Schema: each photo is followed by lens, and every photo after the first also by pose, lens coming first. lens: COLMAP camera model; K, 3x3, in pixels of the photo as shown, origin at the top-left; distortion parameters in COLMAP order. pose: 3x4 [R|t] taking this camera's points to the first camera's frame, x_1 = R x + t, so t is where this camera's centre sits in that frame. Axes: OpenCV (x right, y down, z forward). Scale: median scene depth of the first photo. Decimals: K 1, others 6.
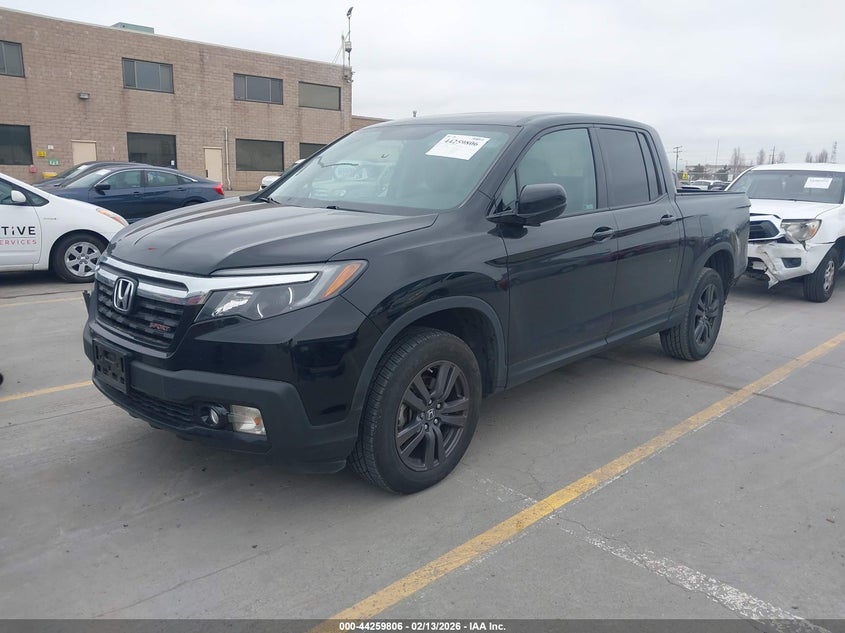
lens RADIAL K [[602.0, 0, 422.5], [0, 602.0, 316.5], [0, 0, 1]] dist [0.006281, 0.004301]
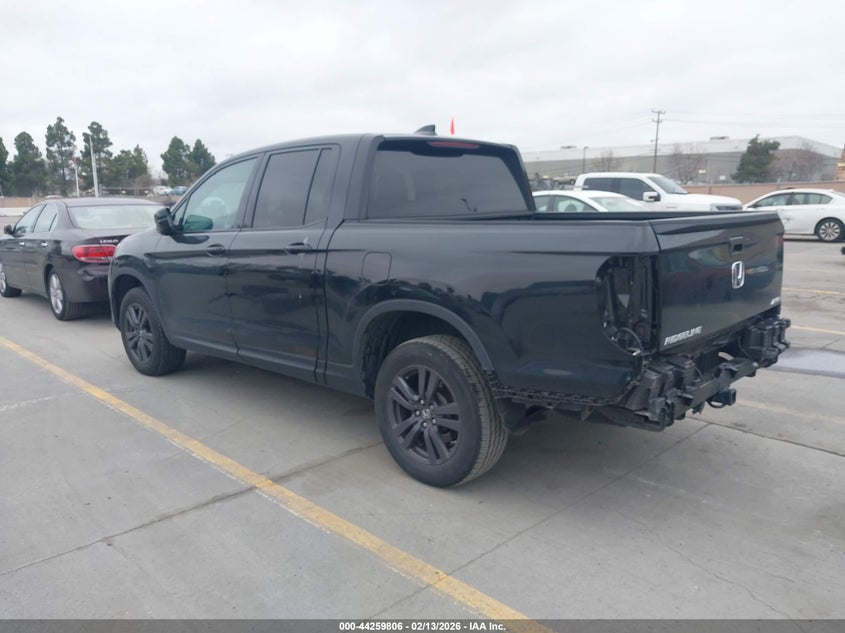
lens RADIAL K [[679.3, 0, 437.1], [0, 679.3, 316.1], [0, 0, 1]] dist [-0.000177, 0.004488]
pose [[0.037220, 0.208168, -0.977385, 1.502632], [-0.153011, 0.967716, 0.200282, -0.319639], [0.987523, 0.142096, 0.067870, 1.267990]]
